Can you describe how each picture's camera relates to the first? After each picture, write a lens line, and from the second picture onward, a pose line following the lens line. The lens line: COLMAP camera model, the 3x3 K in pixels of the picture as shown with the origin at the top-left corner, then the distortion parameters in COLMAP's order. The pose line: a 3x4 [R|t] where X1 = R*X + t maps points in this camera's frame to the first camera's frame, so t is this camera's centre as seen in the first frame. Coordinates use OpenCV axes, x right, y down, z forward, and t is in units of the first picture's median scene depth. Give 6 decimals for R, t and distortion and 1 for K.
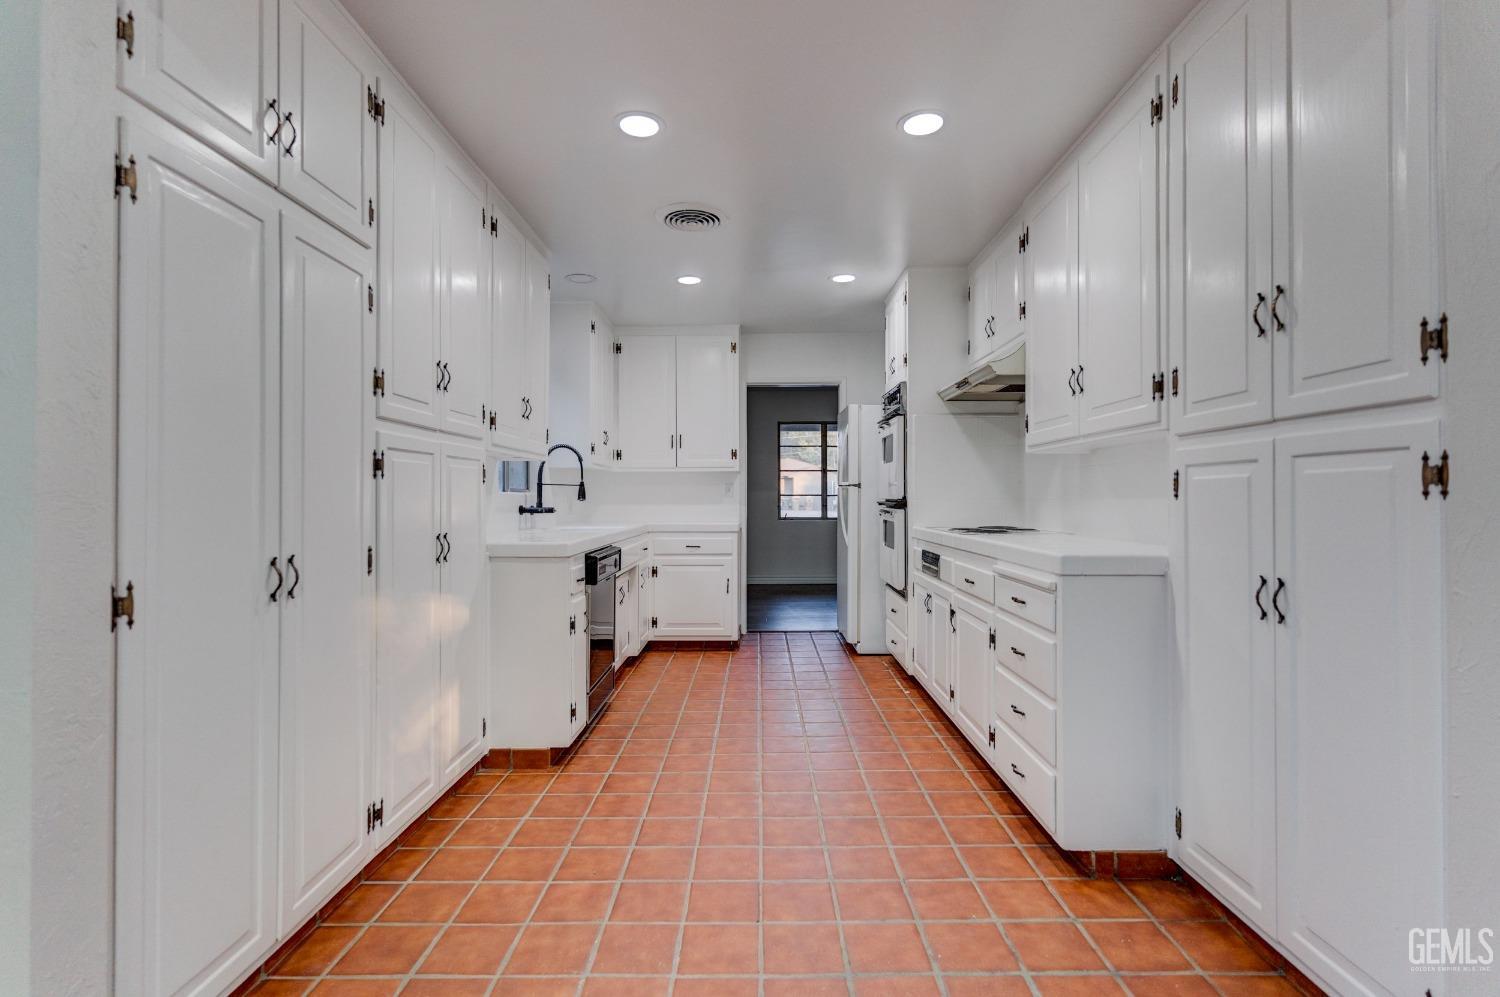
lens RADIAL K [[720.1, 0, 750.0], [0, 720.1, 498.5], [0, 0, 1]] dist [-0.001123, 0.000753]
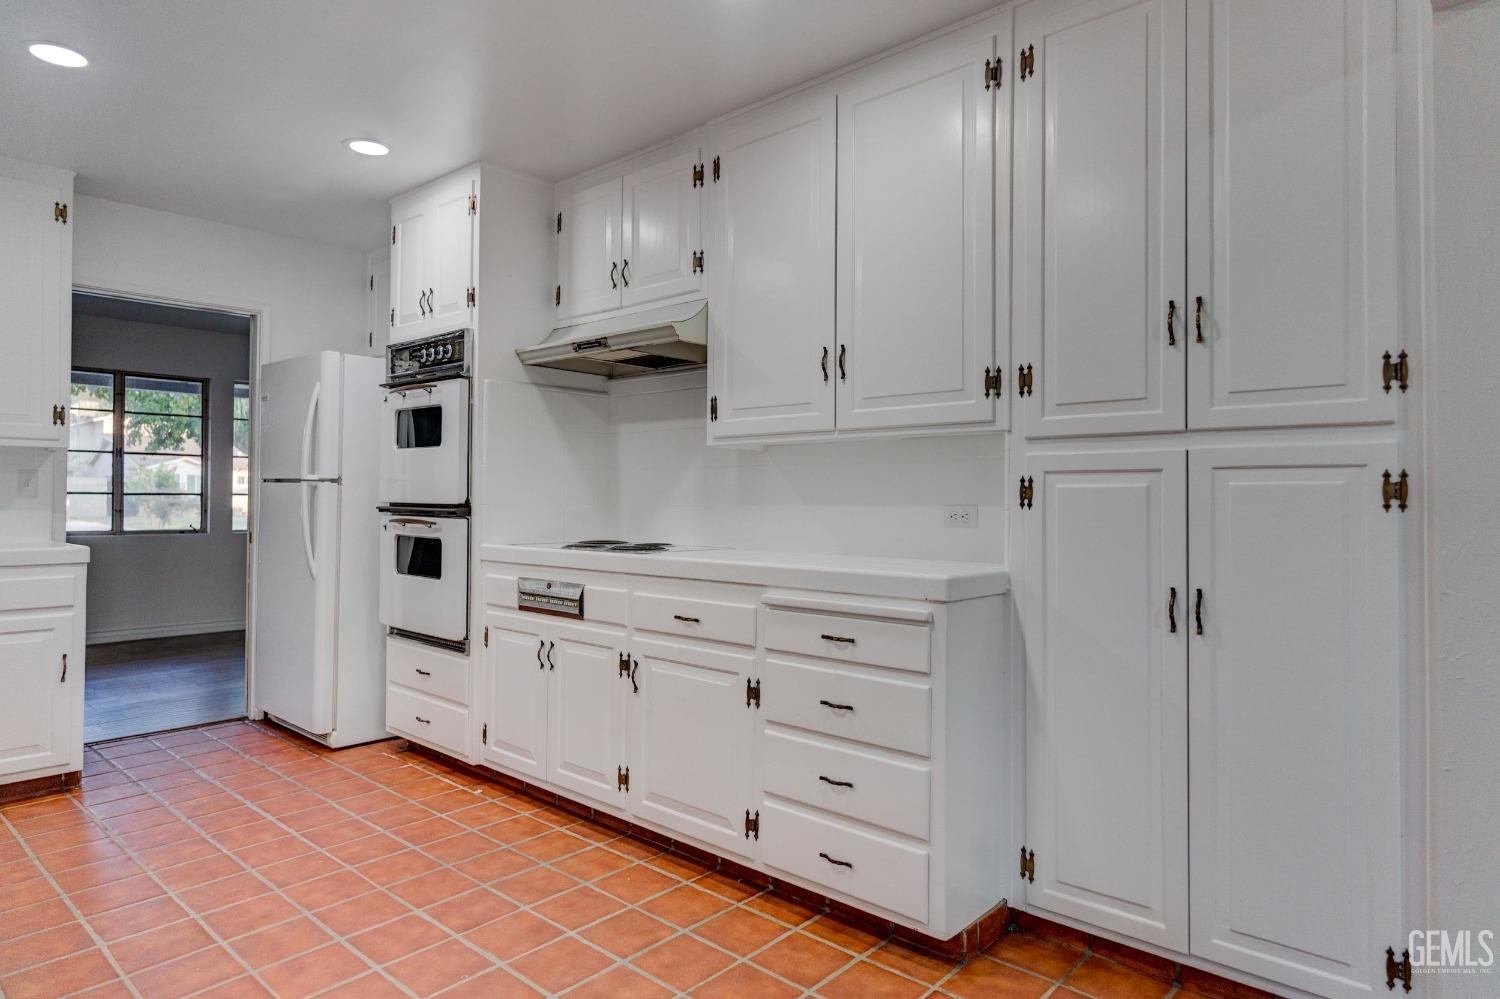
lens RADIAL K [[889.7, 0, 750.0], [0, 889.7, 499.5], [0, 0, 1]] dist [-0.004045, -0.000510]
pose [[0.656884, 0.008225, 0.753947, -0.338592], [-0.007485, 0.999962, -0.004387, -0.002230], [-0.753955, -0.002762, 0.656921, 0.370569]]
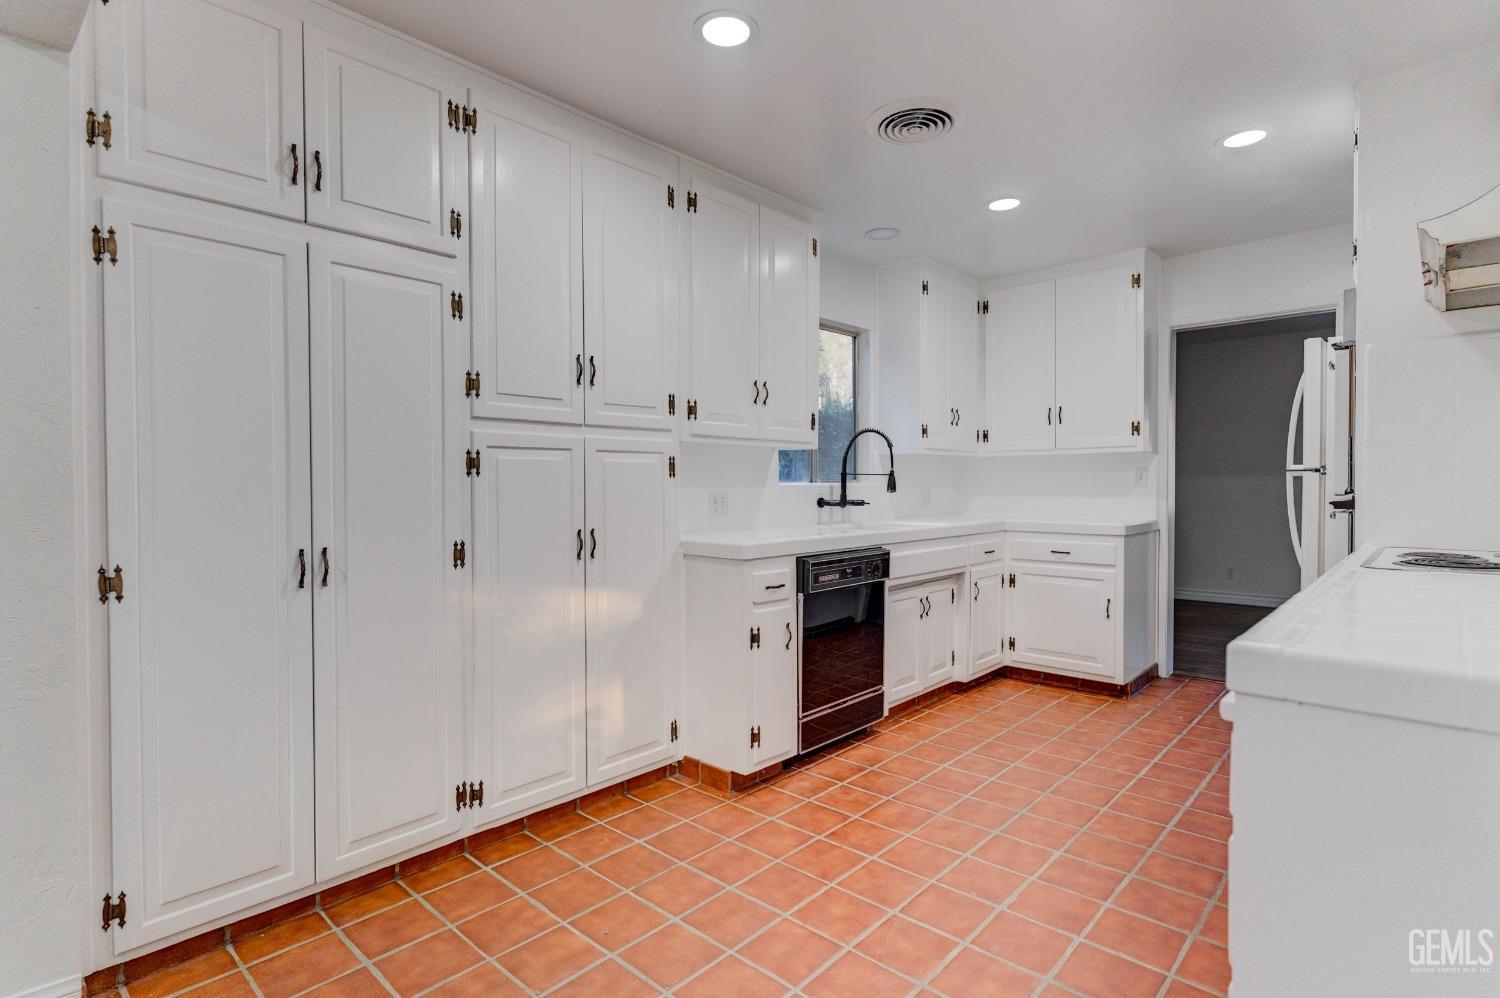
lens RADIAL K [[744.2, 0, 750.0], [0, 744.2, 499.0], [0, 0, 1]] dist [0.000016, 0.000166]
pose [[0.738538, 0.013086, -0.674085, 0.375032], [0.001273, 0.999783, 0.020803, -0.012297], [0.674211, -0.016222, 0.738361, 0.348134]]
